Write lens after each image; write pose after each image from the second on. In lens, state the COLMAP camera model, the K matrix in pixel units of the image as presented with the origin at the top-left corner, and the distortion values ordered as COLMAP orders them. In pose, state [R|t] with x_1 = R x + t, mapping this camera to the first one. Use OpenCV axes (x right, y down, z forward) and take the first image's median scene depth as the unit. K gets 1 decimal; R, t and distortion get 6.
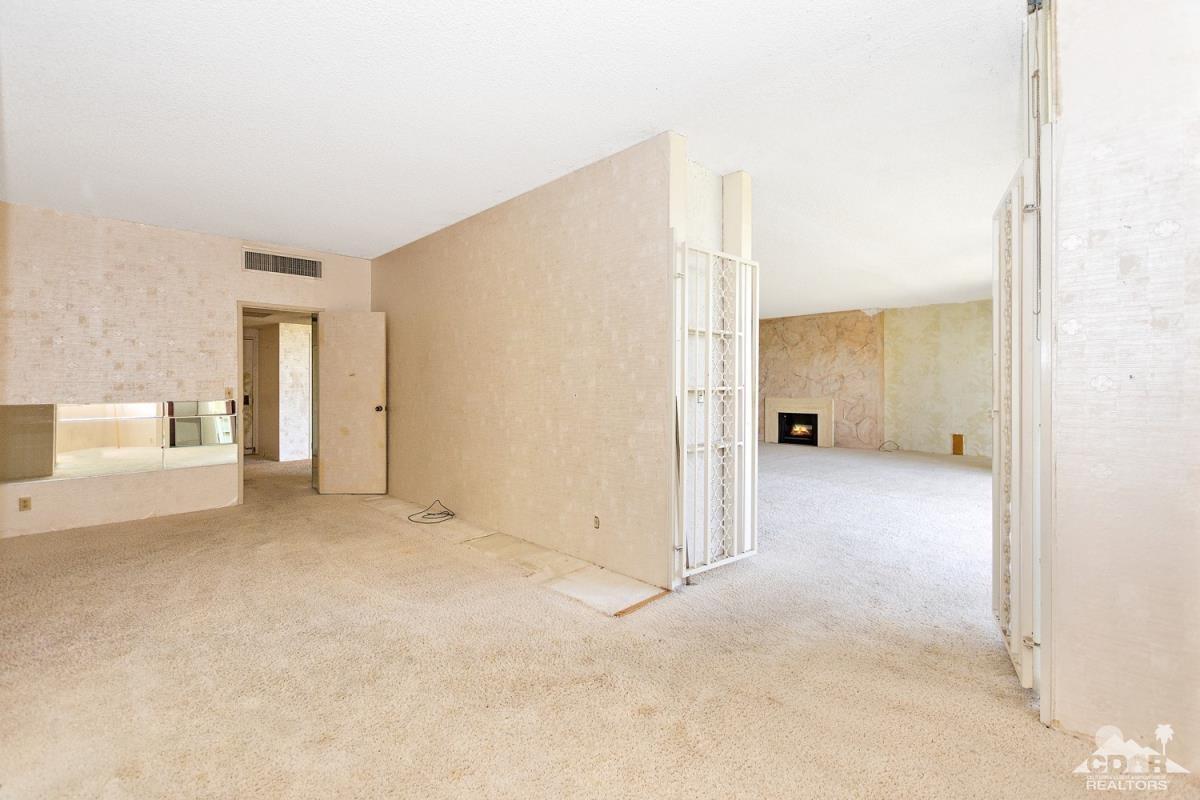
lens RADIAL K [[527.3, 0, 588.6], [0, 527.3, 389.6], [0, 0, 1]] dist [-0.004202, -0.001669]
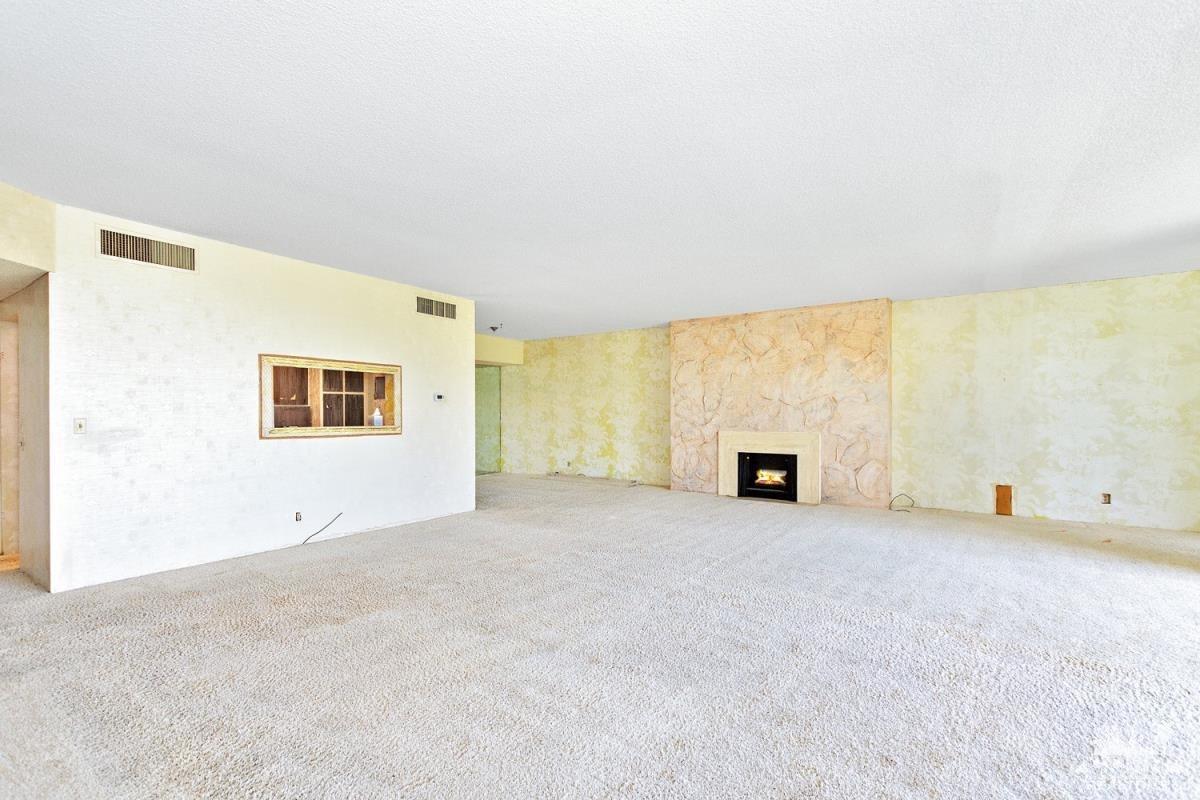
lens RADIAL K [[527.3, 0, 601.1], [0, 527.3, 417.3], [0, 0, 1]] dist [-0.004202, -0.001669]
pose [[0.979623, -0.002657, 0.200829, 0.051465], [0.002036, 0.999992, 0.003299, -0.005169], [-0.200836, -0.002823, 0.979621, 0.398307]]
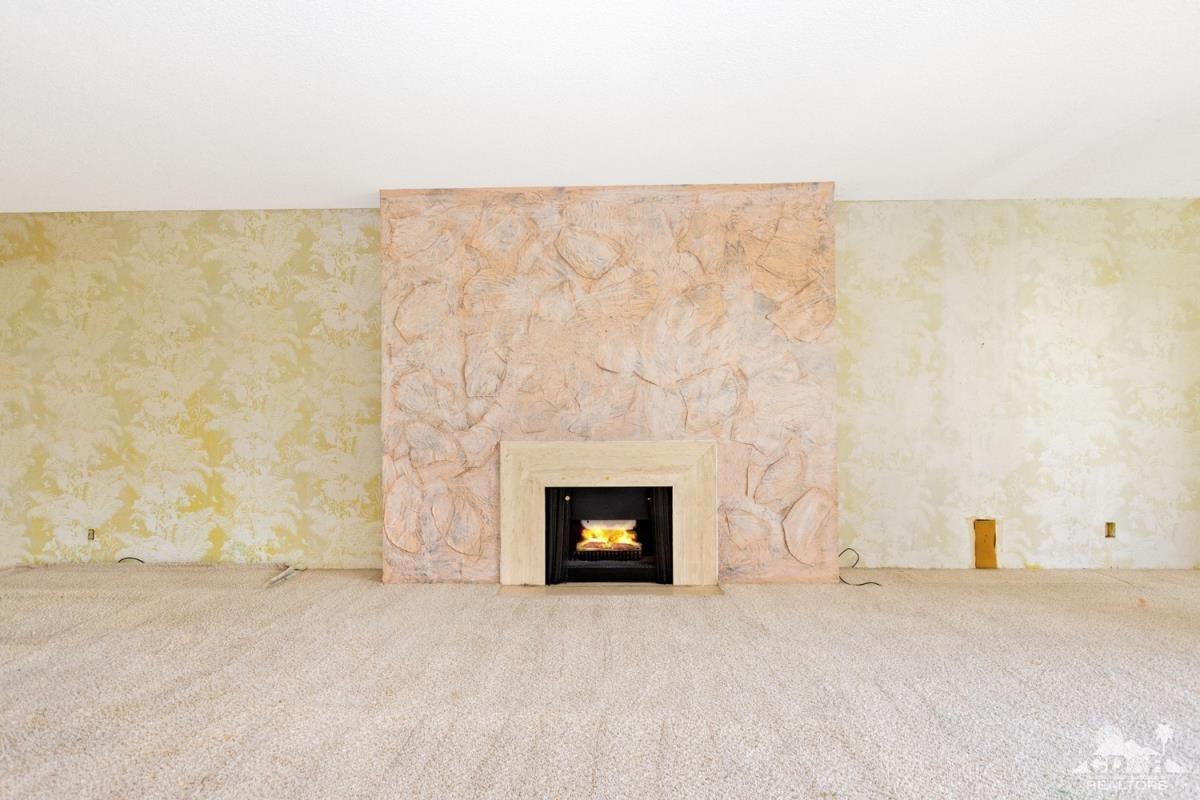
lens RADIAL K [[589.5, 0, 600.9], [0, 589.5, 409.8], [0, 0, 1]] dist [0.002829, 0.000622]
pose [[0.706875, 0.002533, 0.707334, 0.147718], [0.009733, 0.999864, -0.013308, 0.002534], [-0.707271, 0.016291, 0.706754, 0.800928]]
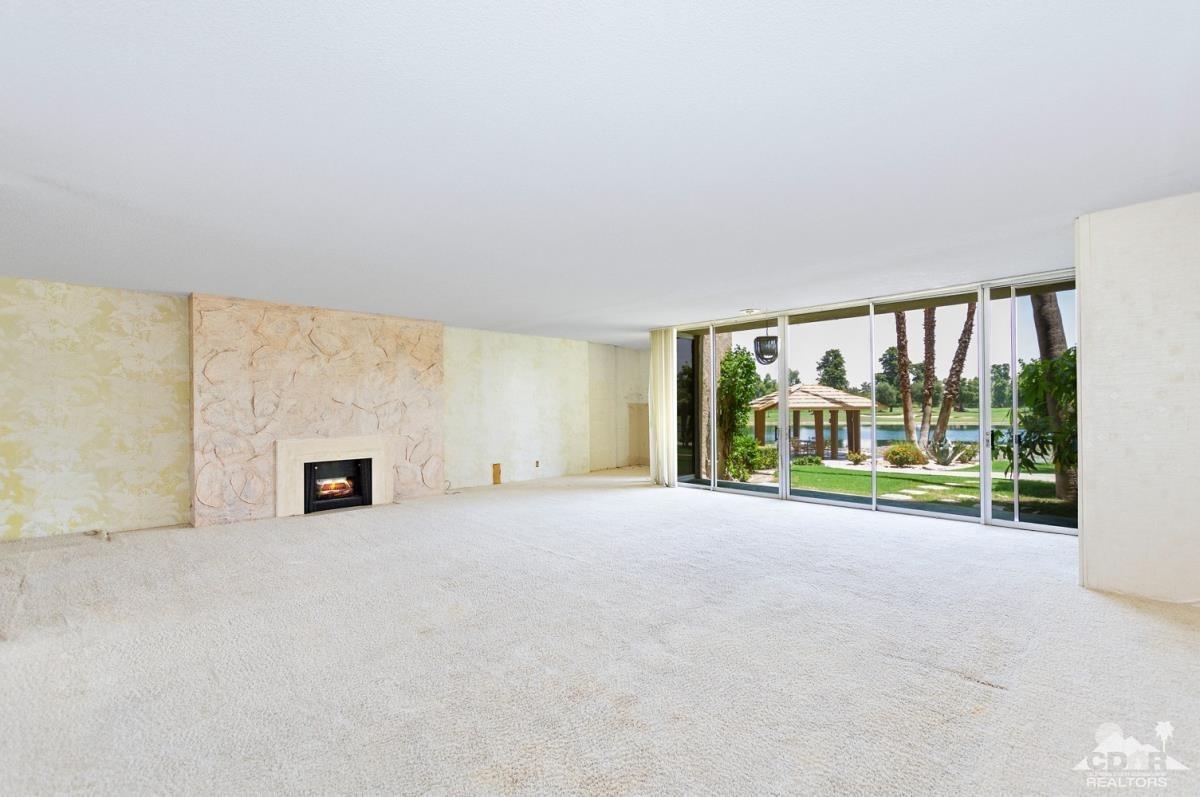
lens RADIAL K [[527.3, 0, 599.0], [0, 527.3, 405.2], [0, 0, 1]] dist [-0.004202, -0.001669]
pose [[-0.004589, 0.002392, 0.999987, -0.267207], [0.012607, 0.999918, -0.002334, -0.018416], [-0.999910, 0.012596, -0.004619, 0.733115]]
